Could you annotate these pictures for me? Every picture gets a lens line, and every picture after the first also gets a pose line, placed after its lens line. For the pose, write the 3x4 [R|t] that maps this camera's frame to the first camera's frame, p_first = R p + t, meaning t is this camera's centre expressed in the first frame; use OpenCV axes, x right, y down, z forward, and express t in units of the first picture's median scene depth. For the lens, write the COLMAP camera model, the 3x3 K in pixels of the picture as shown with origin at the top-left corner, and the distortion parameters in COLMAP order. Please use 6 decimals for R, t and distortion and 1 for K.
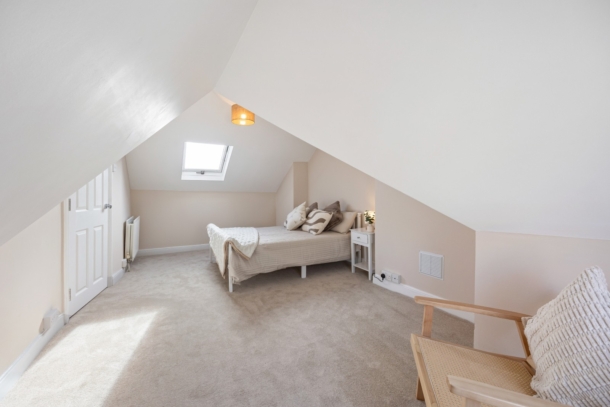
lens RADIAL K [[242.3, 0, 297.2], [0, 242.3, 200.8], [0, 0, 1]] dist [-0.020964, 0.000043]
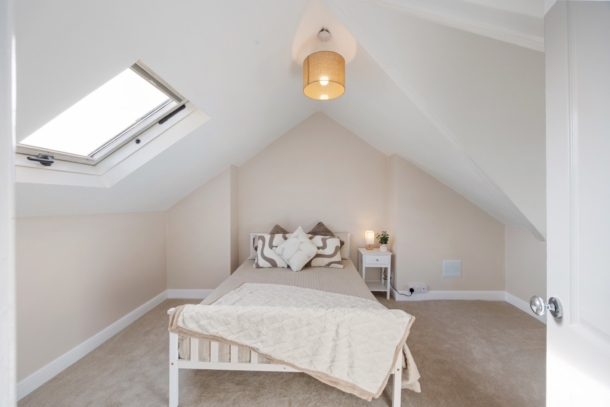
lens RADIAL K [[242.3, 0, 297.2], [0, 242.3, 200.8], [0, 0, 1]] dist [-0.020964, 0.000043]
pose [[0.468507, -0.005785, 0.883441, -0.773361], [0.007867, 0.999966, 0.002376, -0.094152], [-0.883425, 0.005837, 0.468537, 0.852353]]
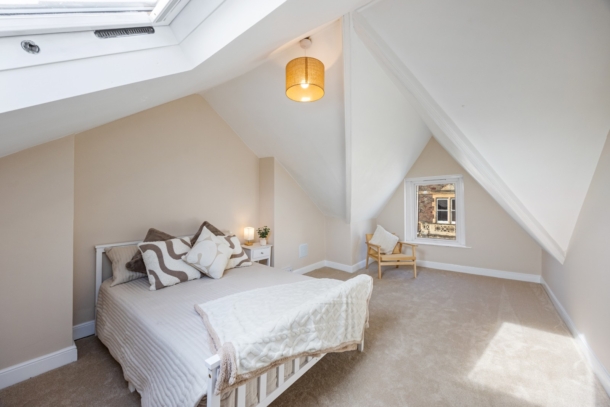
lens RADIAL K [[242.3, 0, 297.2], [0, 242.3, 200.8], [0, 0, 1]] dist [-0.020964, 0.000043]
pose [[-0.432037, 0.003523, 0.901849, -0.784588], [0.001677, 0.999994, -0.003103, -0.075112], [-0.901854, 0.000172, -0.432041, 1.355135]]
